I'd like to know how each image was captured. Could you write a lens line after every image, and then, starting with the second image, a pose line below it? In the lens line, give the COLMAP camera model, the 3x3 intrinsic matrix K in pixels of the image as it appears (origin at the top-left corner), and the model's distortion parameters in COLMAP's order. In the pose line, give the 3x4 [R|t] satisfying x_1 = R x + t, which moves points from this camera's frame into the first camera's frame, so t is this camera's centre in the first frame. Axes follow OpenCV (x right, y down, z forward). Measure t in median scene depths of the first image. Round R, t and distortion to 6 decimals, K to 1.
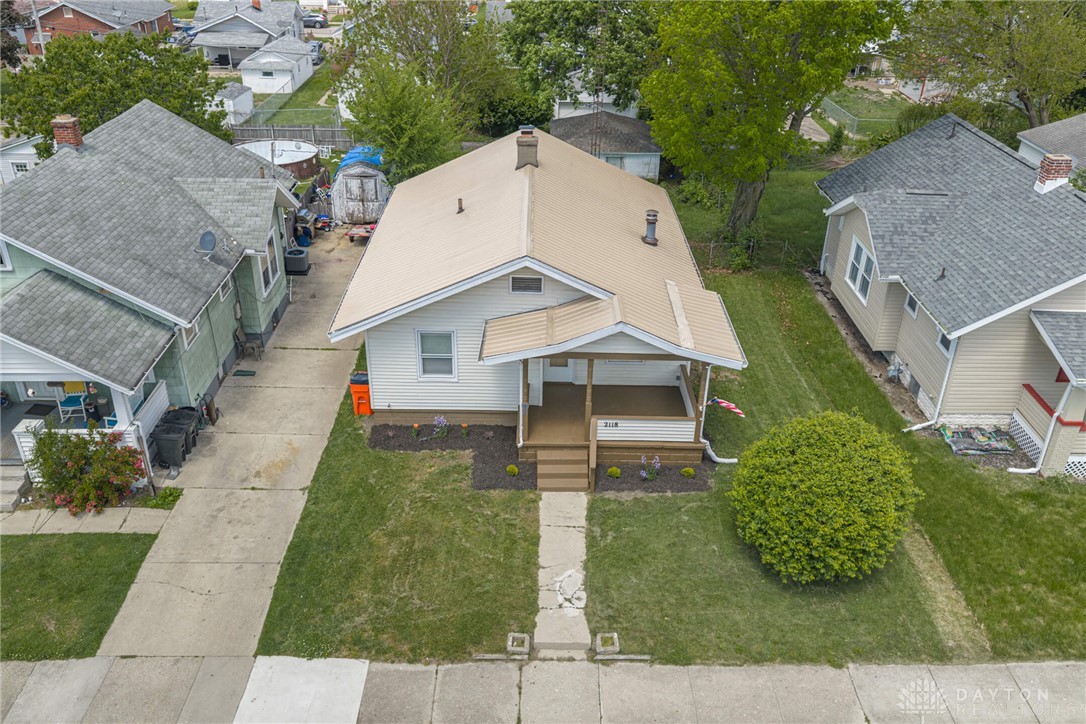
lens RADIAL K [[906.9, 0, 543.0], [0, 906.9, 362.0], [0, 0, 1]] dist [-0.001345, -0.001464]
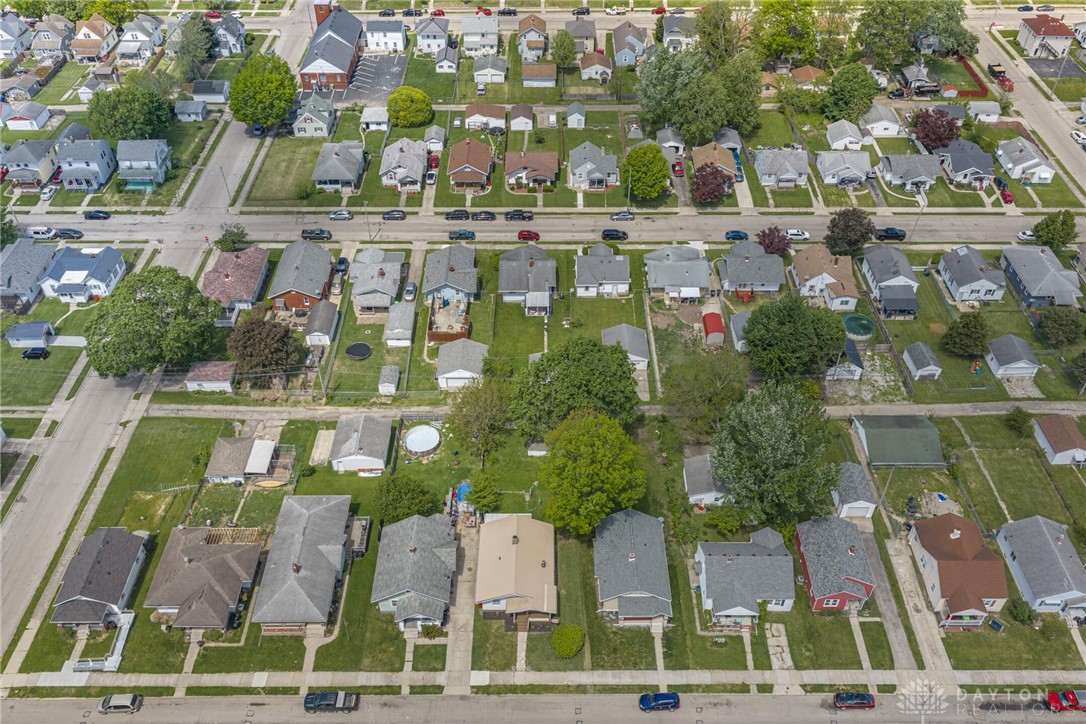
lens RADIAL K [[912.5, 0, 543.0], [0, 912.5, 362.0], [0, 0, 1]] dist [0.009324, -0.009161]
pose [[0.999829, -0.009596, -0.015790, 0.245408], [0.013163, 0.969626, 0.244238, -2.724274], [0.012967, -0.244405, 0.969587, -3.807257]]
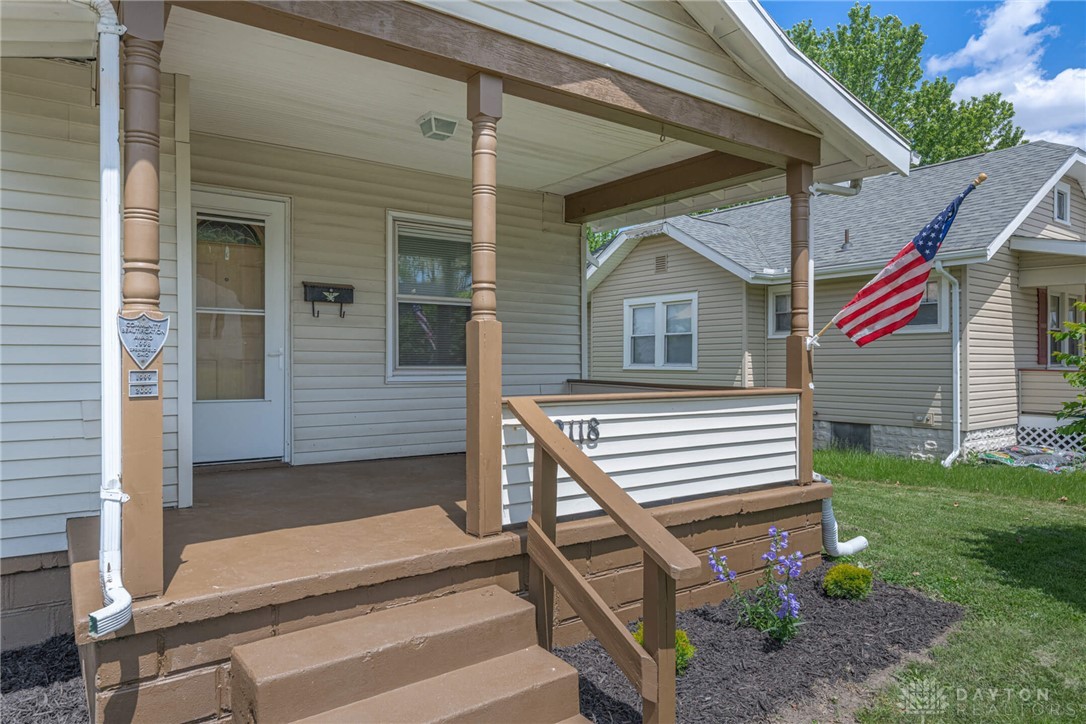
lens RADIAL K [[715.5, 0, 543.0], [0, 715.5, 362.0], [0, 0, 1]] dist [0.035038, -0.000152]
pose [[0.821575, -0.015716, 0.569884, -0.036637], [0.286736, 0.875375, -0.389232, 0.129962], [-0.492745, 0.483190, 0.723692, 0.927006]]
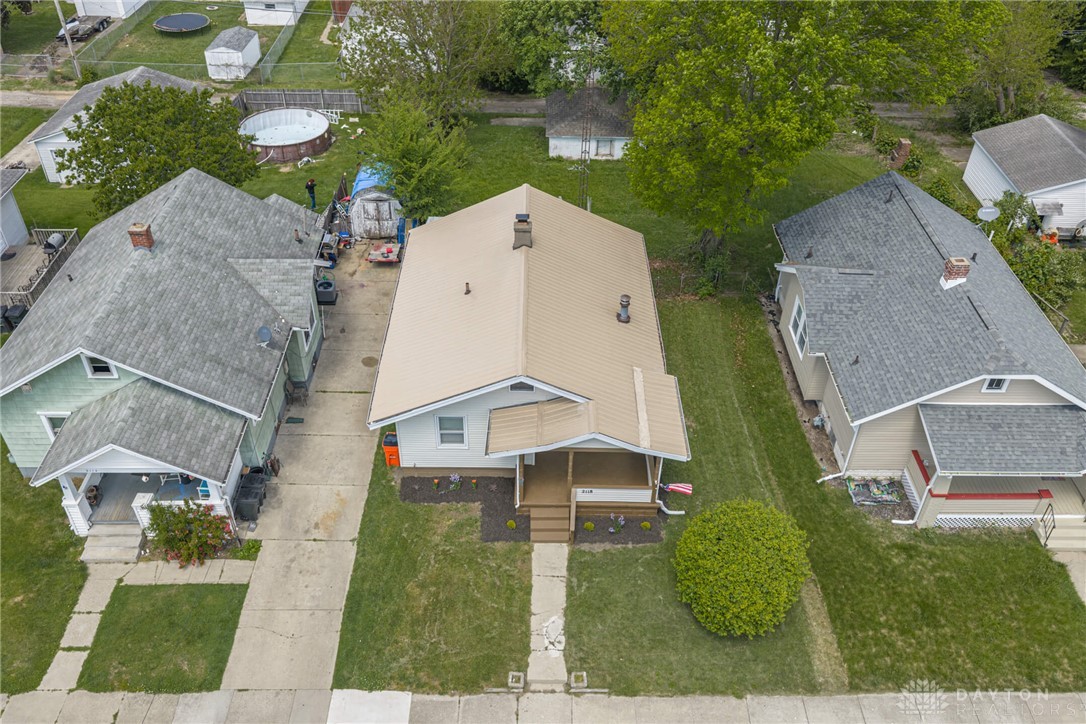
lens RADIAL K [[906.9, 0, 543.0], [0, 906.9, 362.0], [0, 0, 1]] dist [-0.001345, -0.001464]
pose [[0.999998, 0.001721, 0.001024, 0.010779], [-0.001877, 0.983768, 0.179436, -0.371979], [-0.000699, -0.179438, 0.983769, -0.263805]]
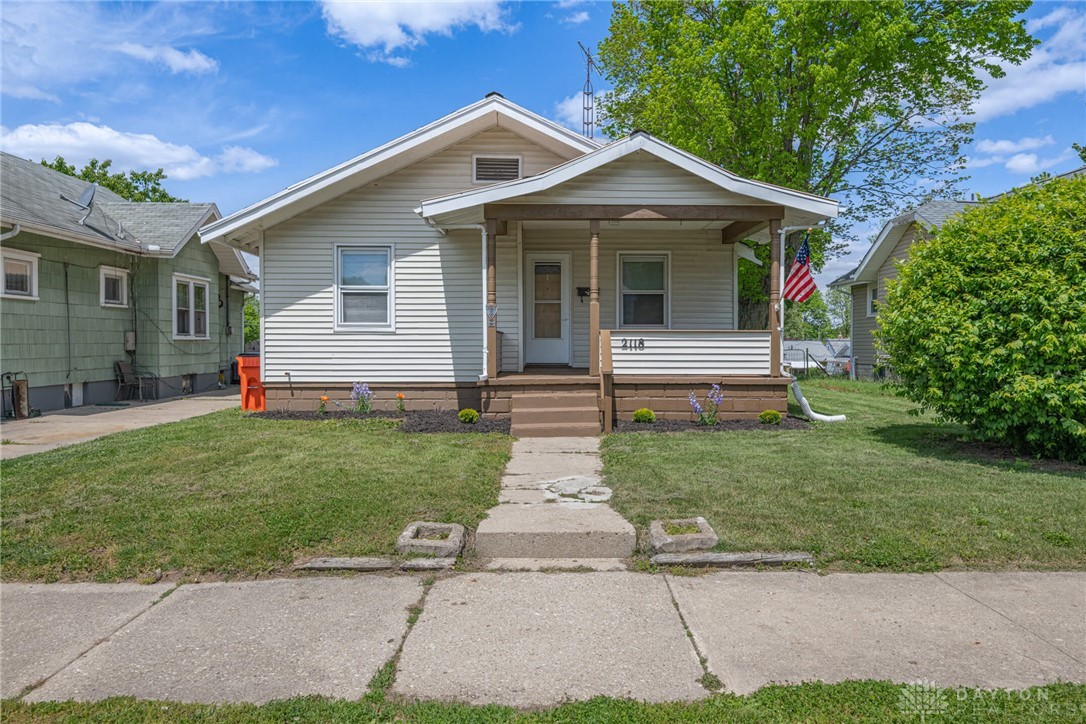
lens RADIAL K [[726.6, 0, 543.0], [0, 726.6, 362.0], [0, 0, 1]] dist [-0.003542, -0.000651]
pose [[0.999805, -0.019712, 0.000744, 0.015091], [0.017841, 0.887554, -0.460358, 0.325794], [0.008414, 0.460282, 0.887733, 0.612010]]
